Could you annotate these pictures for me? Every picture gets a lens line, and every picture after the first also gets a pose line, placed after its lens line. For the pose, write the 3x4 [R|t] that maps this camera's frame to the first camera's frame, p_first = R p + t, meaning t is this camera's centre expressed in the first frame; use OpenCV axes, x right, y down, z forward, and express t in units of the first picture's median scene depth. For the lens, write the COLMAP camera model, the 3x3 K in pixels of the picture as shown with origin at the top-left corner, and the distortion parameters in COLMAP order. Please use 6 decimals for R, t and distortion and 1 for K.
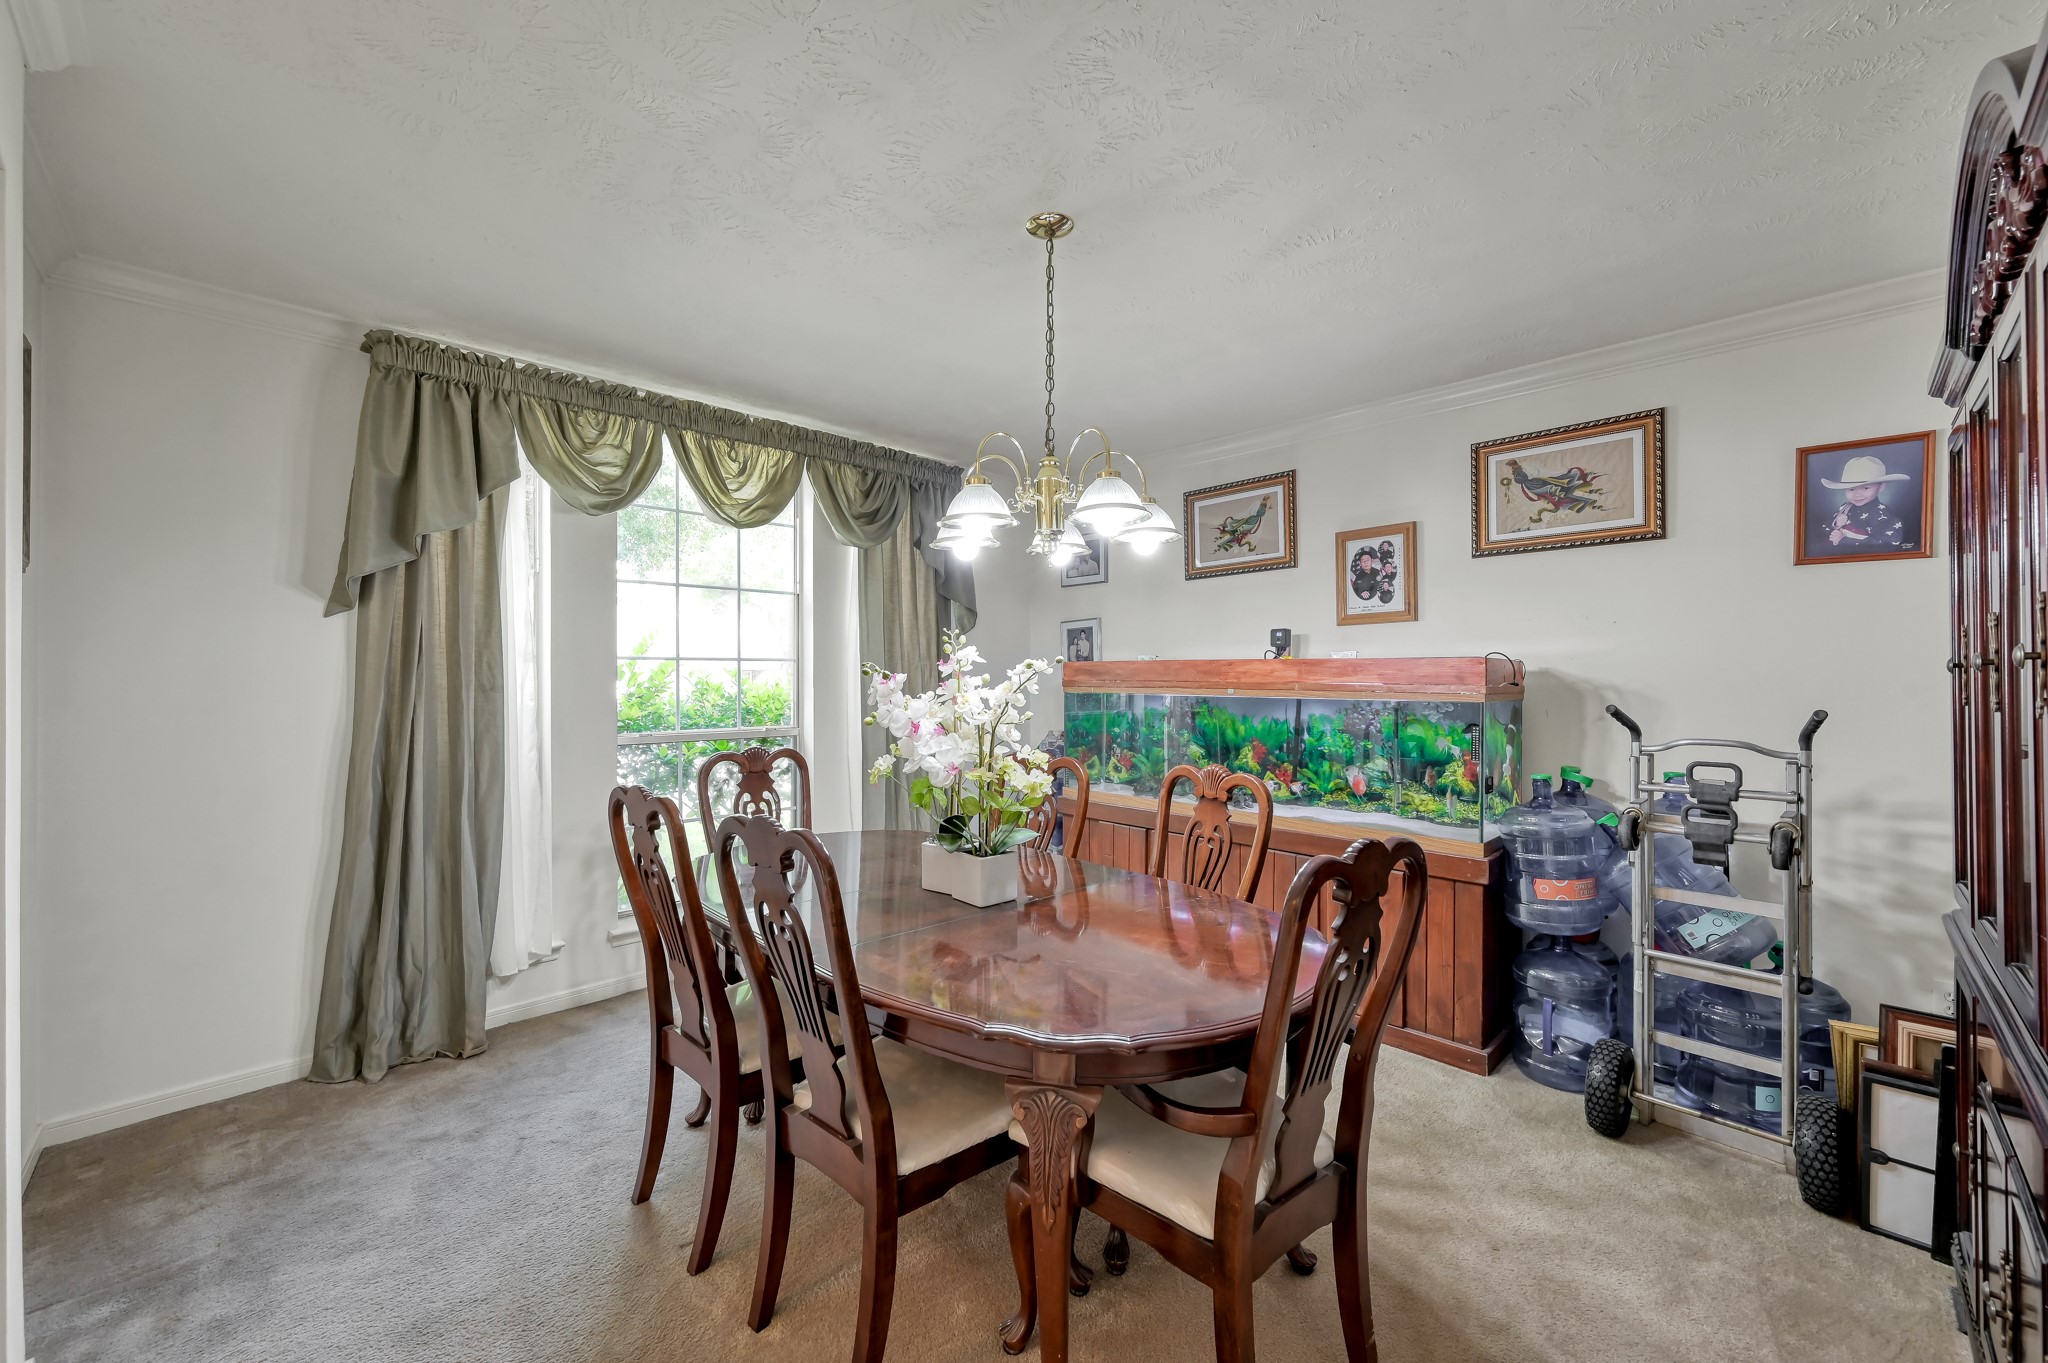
lens RADIAL K [[802.9, 0, 1021.3], [0, 802.9, 680.0], [0, 0, 1]] dist [-0.000874, 0.000304]
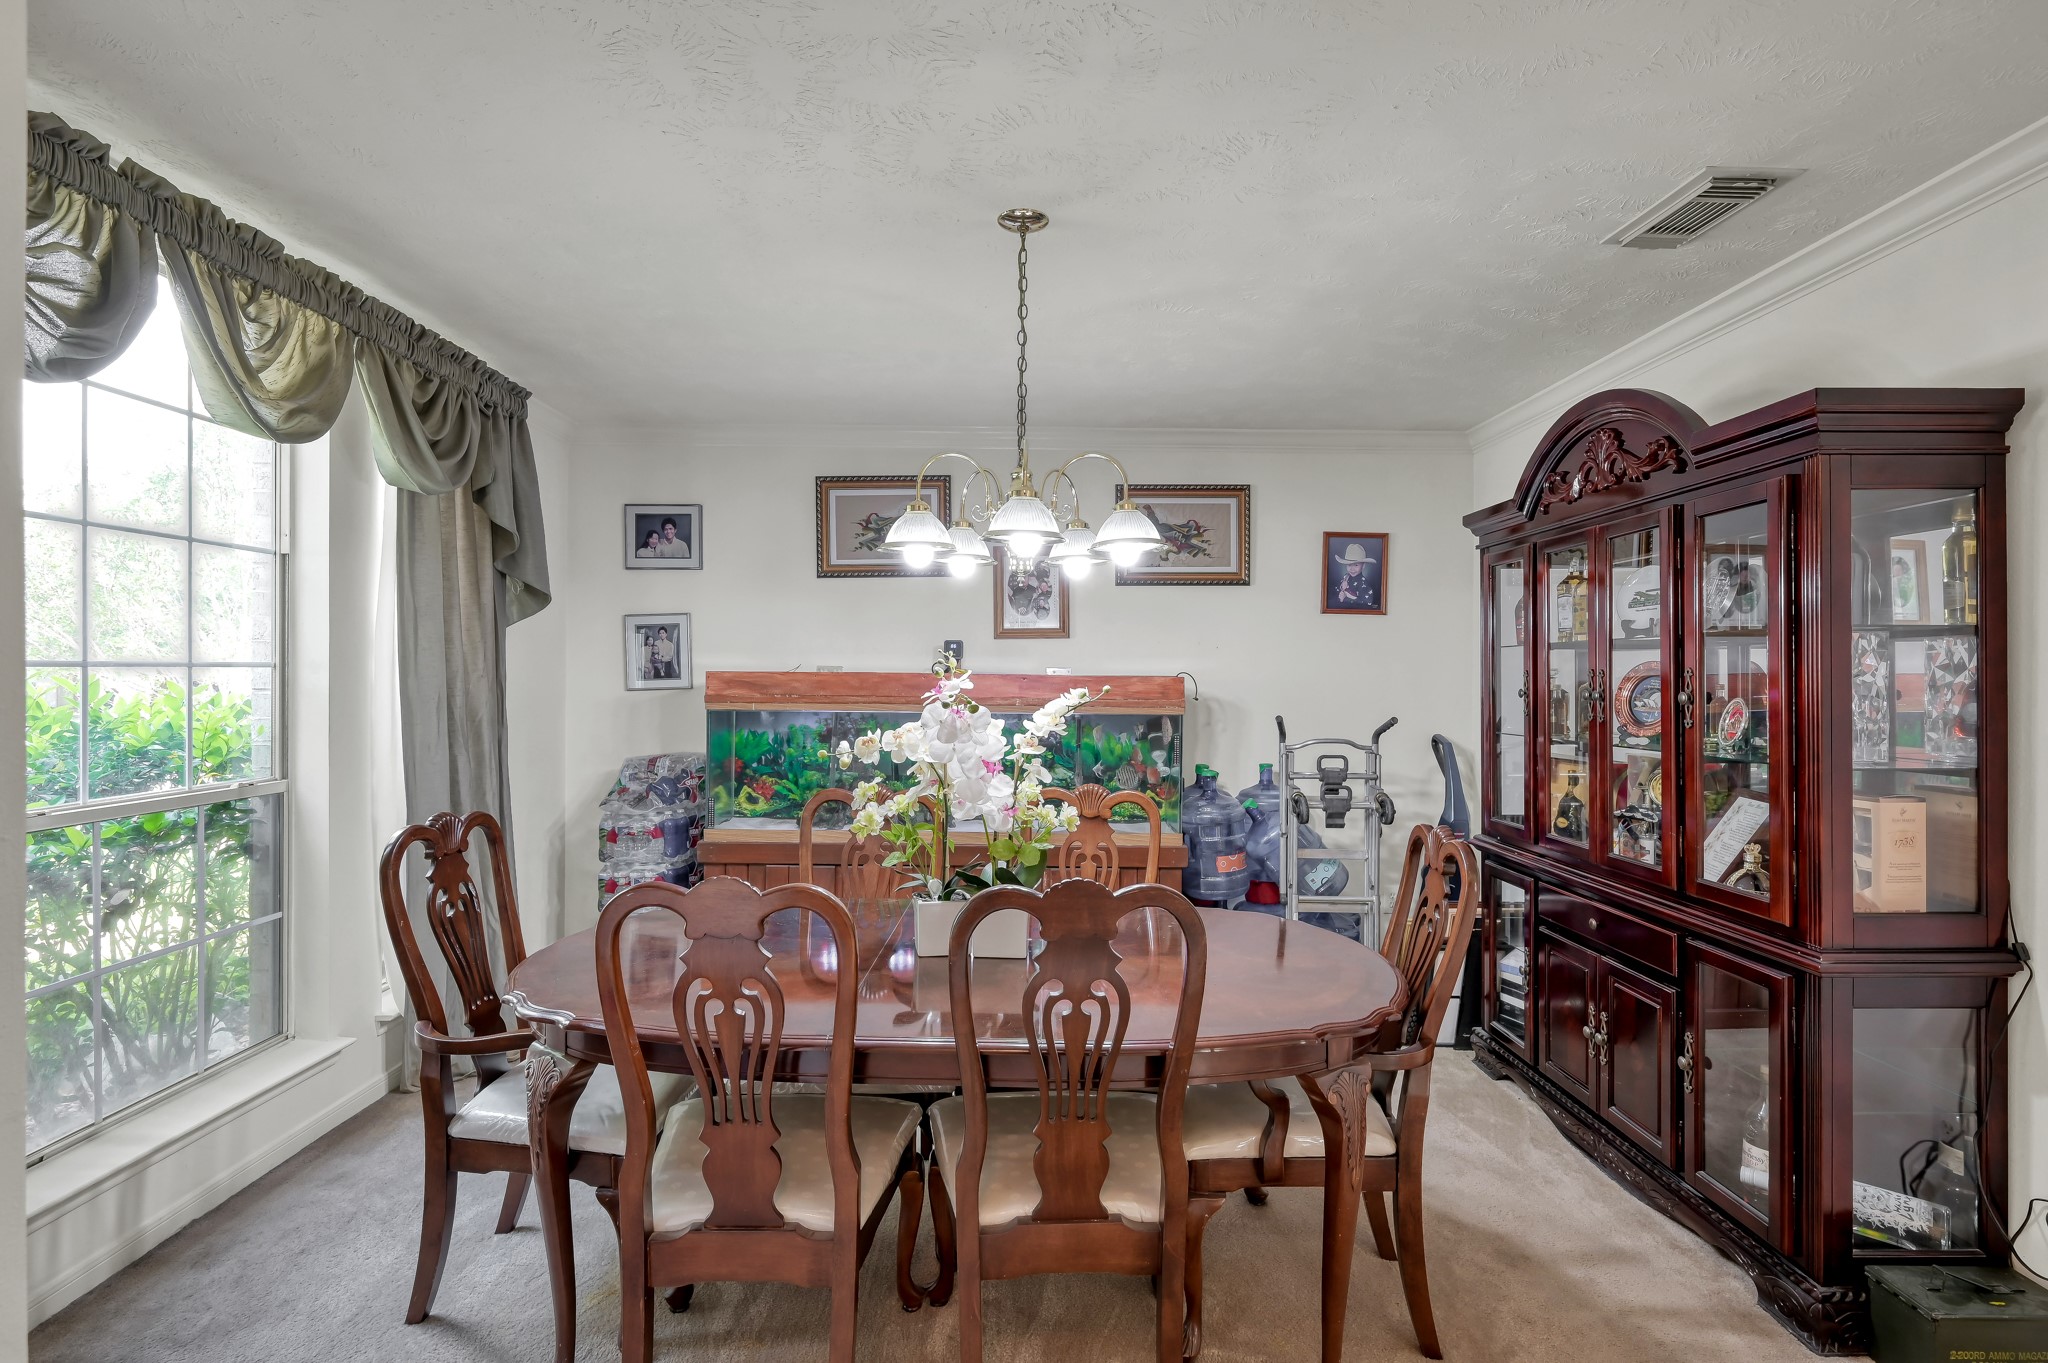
lens RADIAL K [[949.3, 0, 1019.7], [0, 949.3, 678.0], [0, 0, 1]] dist [0.001572, 0.001256]
pose [[0.709293, 0.000788, 0.704914, -0.484873], [-0.004728, 0.999982, 0.003640, -0.024988], [-0.704898, -0.005915, 0.709284, 0.143068]]
